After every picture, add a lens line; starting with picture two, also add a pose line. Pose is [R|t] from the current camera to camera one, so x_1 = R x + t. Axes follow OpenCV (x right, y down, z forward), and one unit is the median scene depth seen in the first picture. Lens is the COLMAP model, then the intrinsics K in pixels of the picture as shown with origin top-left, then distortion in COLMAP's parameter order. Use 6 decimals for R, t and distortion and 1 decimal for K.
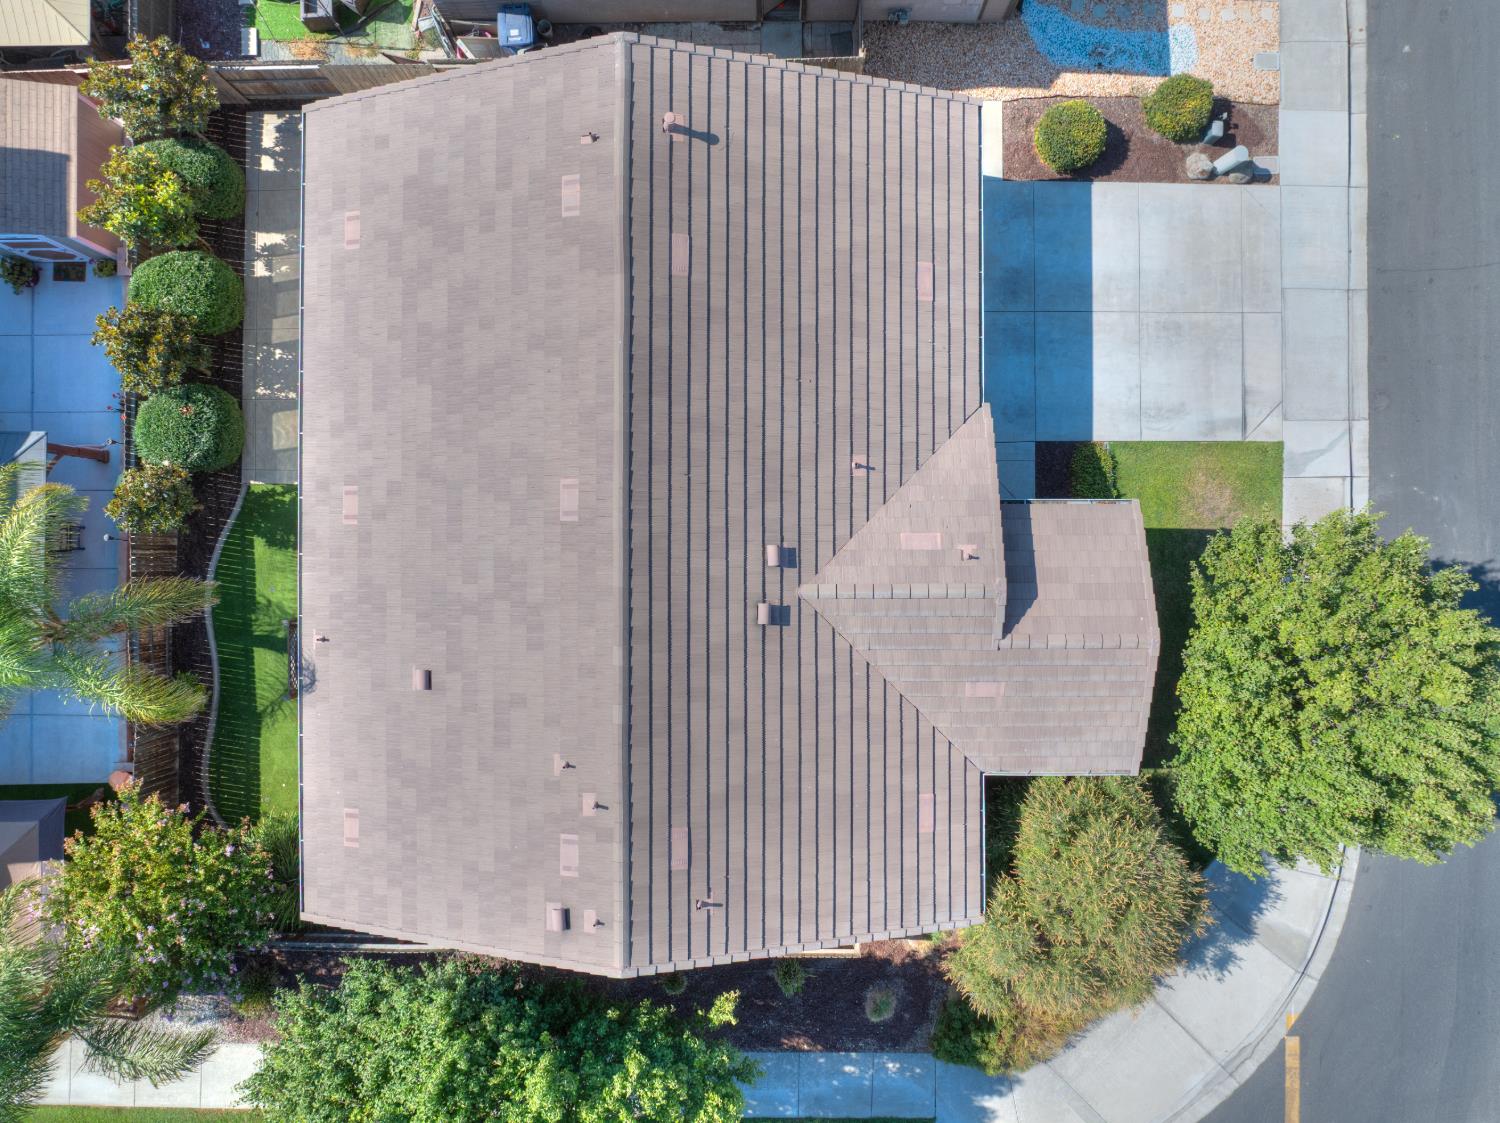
lens RADIAL K [[1092.7, 0, 757.6], [0, 1092.7, 559.9], [0, 0, 1]] dist [-0.032262, -0.004647]
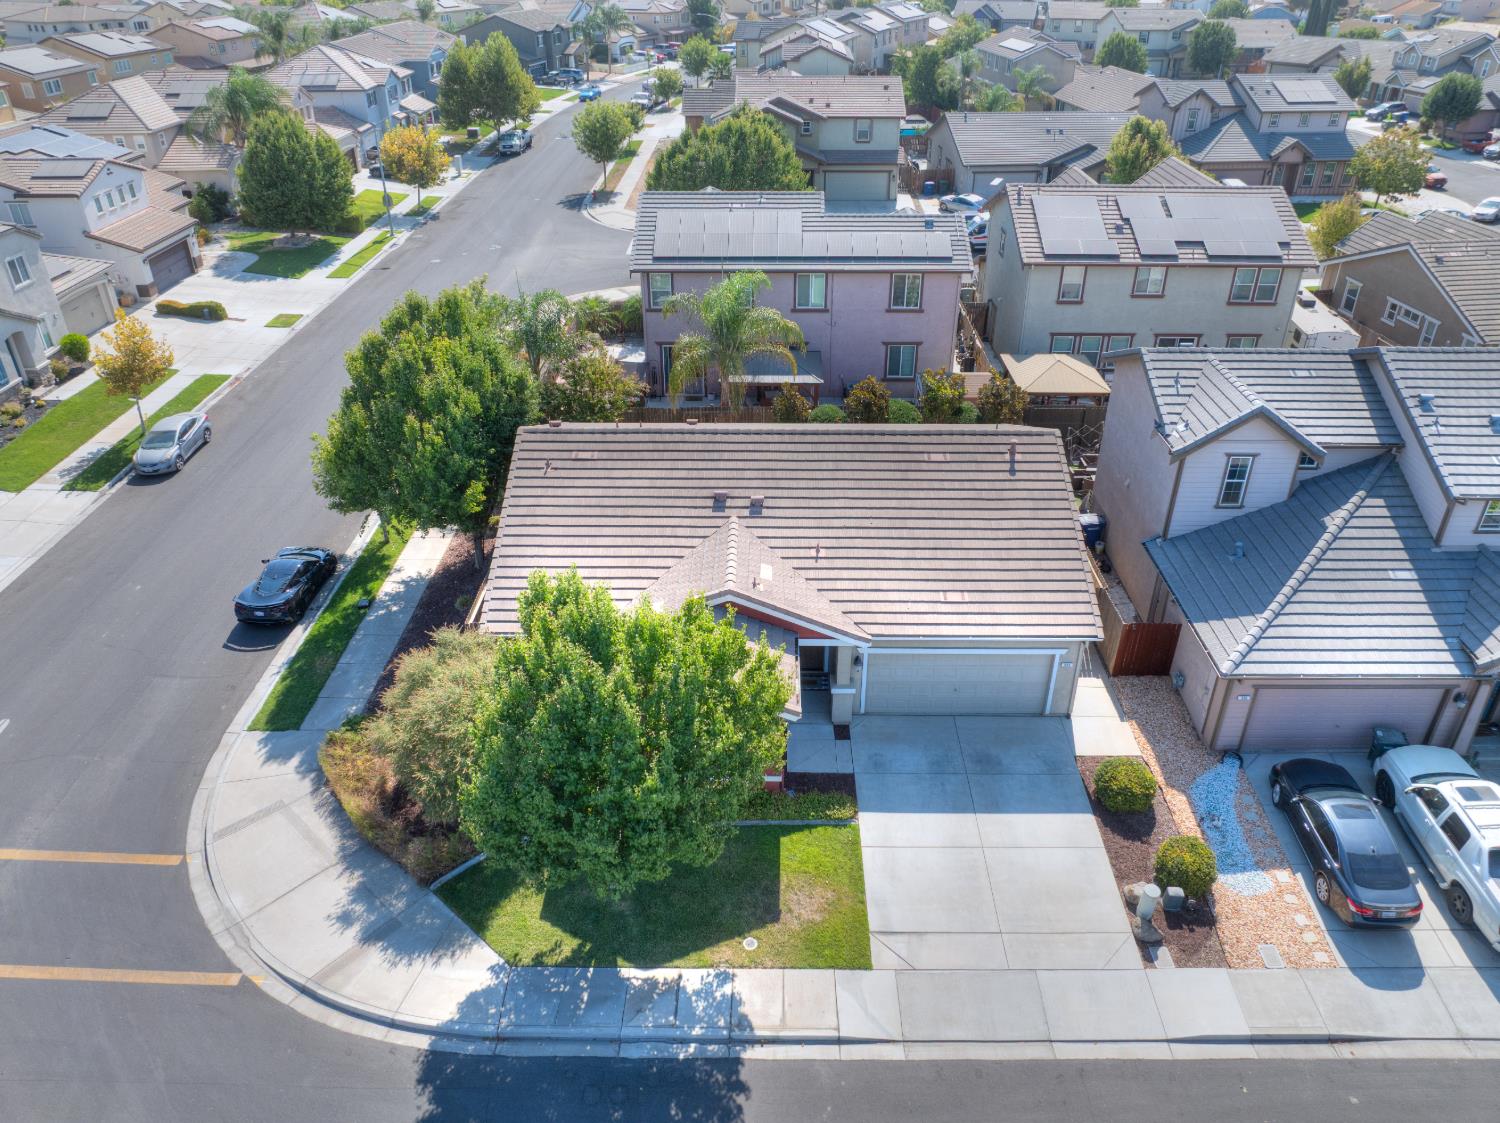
lens RADIAL K [[1055.5, 0, 753.8], [0, 1055.5, 551.3], [0, 0, 1]] dist [-0.048653, 0.017131]
pose [[-0.015329, 0.520409, -0.853780, 1.015874], [-0.999872, -0.004021, 0.015500, -0.016995], [0.004633, 0.853908, 0.520403, 0.201274]]
